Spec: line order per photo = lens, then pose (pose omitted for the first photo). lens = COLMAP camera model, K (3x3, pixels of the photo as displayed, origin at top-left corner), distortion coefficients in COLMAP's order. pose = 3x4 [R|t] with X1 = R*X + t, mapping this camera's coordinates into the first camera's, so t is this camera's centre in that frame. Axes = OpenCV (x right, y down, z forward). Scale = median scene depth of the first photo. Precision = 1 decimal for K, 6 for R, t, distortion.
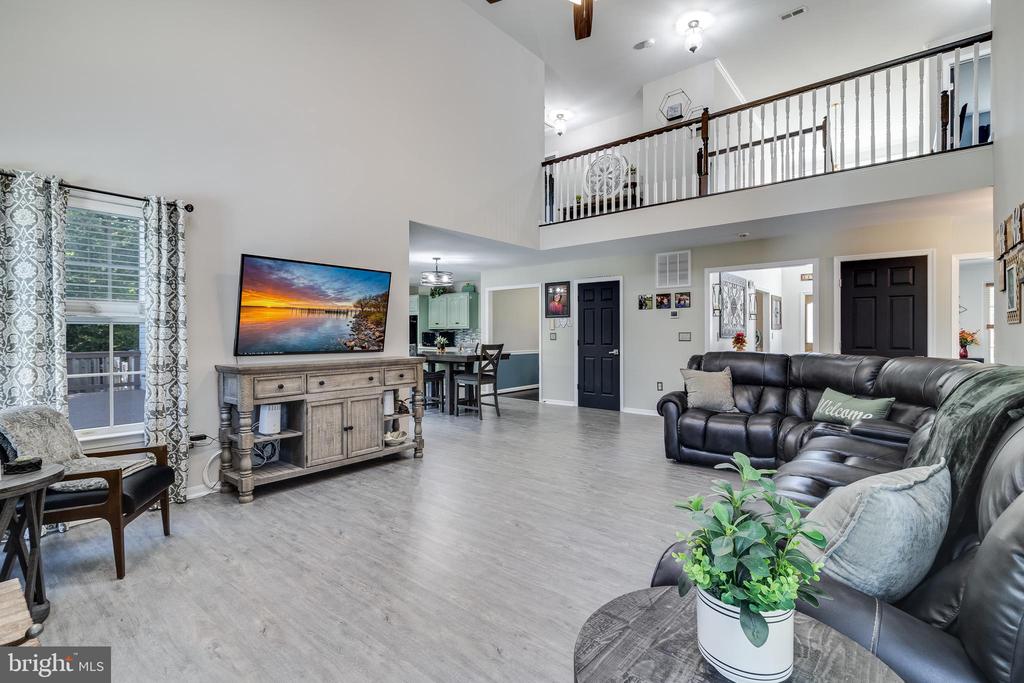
lens RADIAL K [[476.0, 0, 510.2], [0, 476.0, 337.6], [0, 0, 1]] dist [-0.000142, -0.000225]
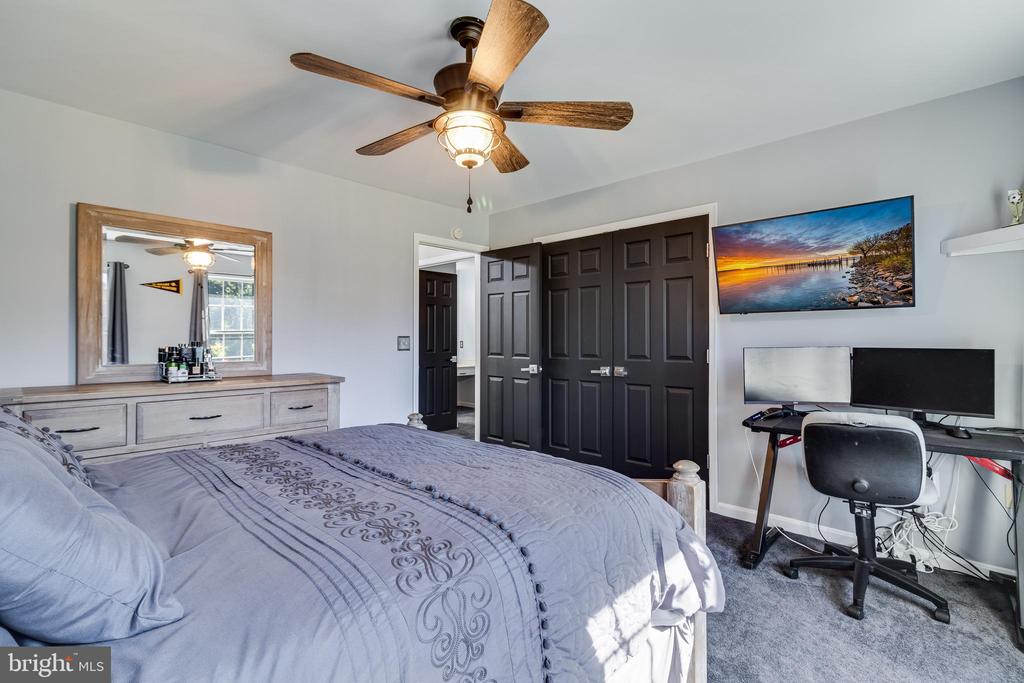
lens RADIAL K [[476.0, 0, 512.3], [0, 476.0, 342.3], [0, 0, 1]] dist [-0.000142, -0.000225]
pose [[-0.021424, 0.001756, -0.999769, 0.518739], [0.002645, 0.999995, 0.001700, 0.087592], [0.999767, -0.002608, -0.021428, 0.437782]]
